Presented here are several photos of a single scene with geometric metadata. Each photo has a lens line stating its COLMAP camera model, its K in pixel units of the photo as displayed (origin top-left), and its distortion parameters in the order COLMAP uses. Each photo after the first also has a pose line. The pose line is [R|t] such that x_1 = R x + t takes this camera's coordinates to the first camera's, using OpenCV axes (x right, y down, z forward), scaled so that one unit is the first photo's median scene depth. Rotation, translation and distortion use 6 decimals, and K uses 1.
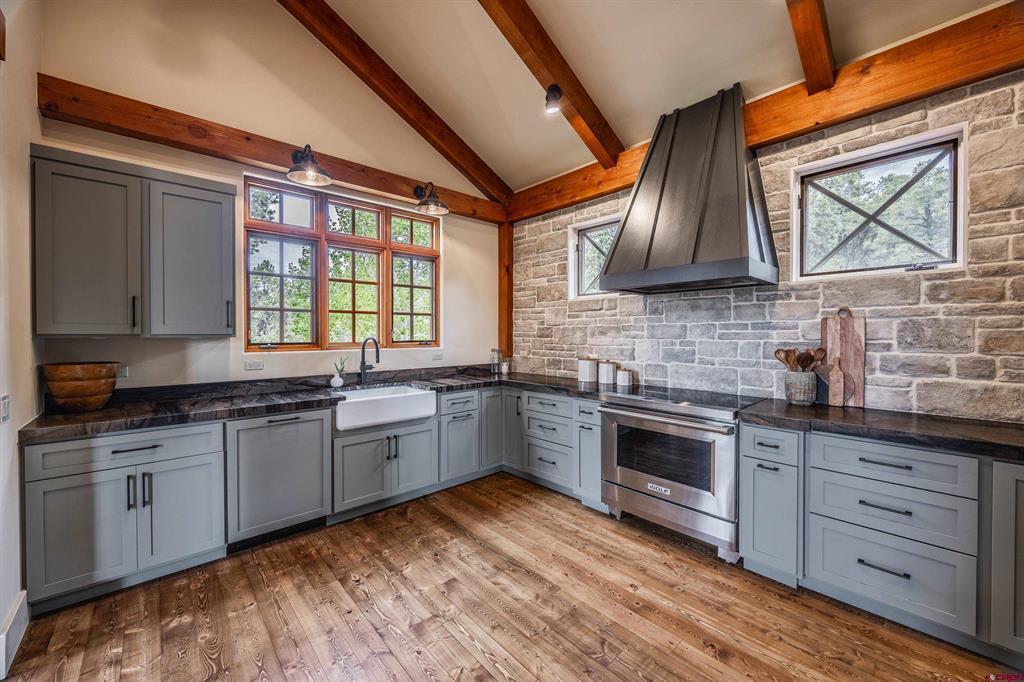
lens RADIAL K [[400.1, 0, 499.9], [0, 400.1, 336.2], [0, 0, 1]] dist [-0.005284, 0.000684]
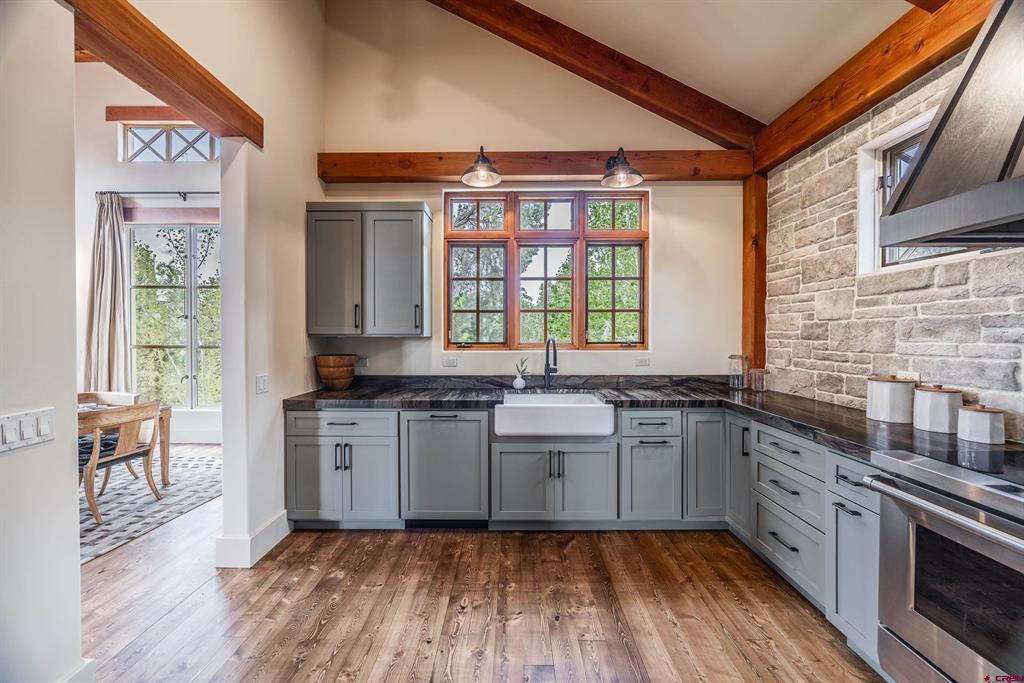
lens RADIAL K [[386.5, 0, 508.8], [0, 386.5, 337.7], [0, 0, 1]] dist [-0.002749, -0.000425]
pose [[0.741349, 0.005799, -0.671094, 0.229153], [-0.004553, 0.999983, 0.003611, 0.000175], [0.671104, 0.000379, 0.741363, 0.323048]]
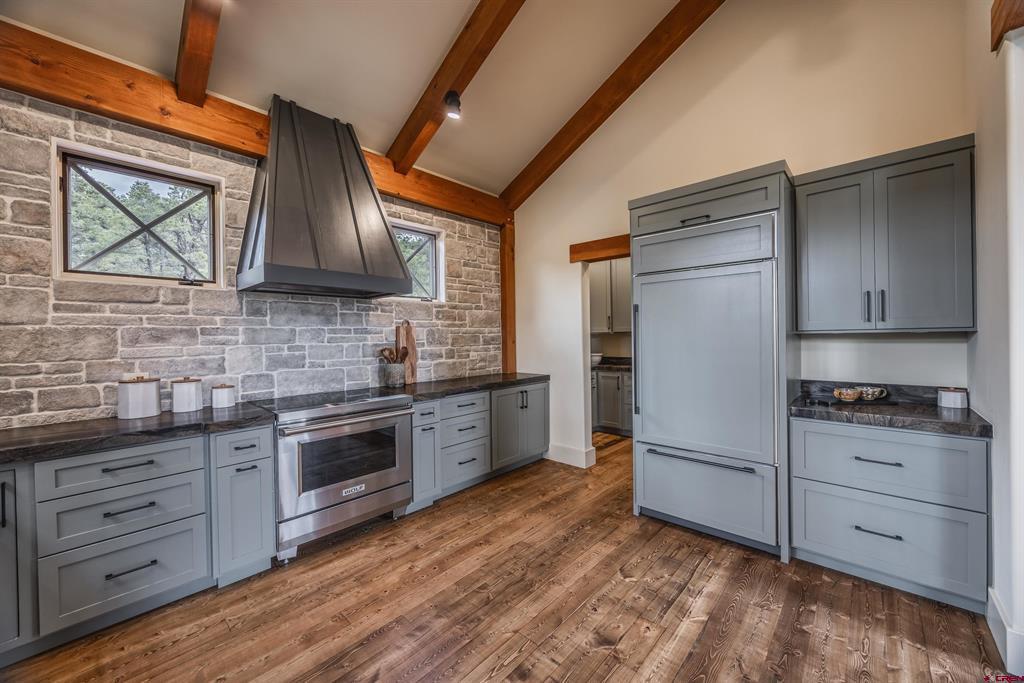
lens RADIAL K [[386.5, 0, 526.4], [0, 386.5, 336.7], [0, 0, 1]] dist [-0.002749, -0.000425]
pose [[-0.134435, 0.004540, 0.990912, -0.554810], [0.022913, 0.999736, -0.001471, 0.004700], [-0.990657, 0.022507, -0.134504, 0.603167]]
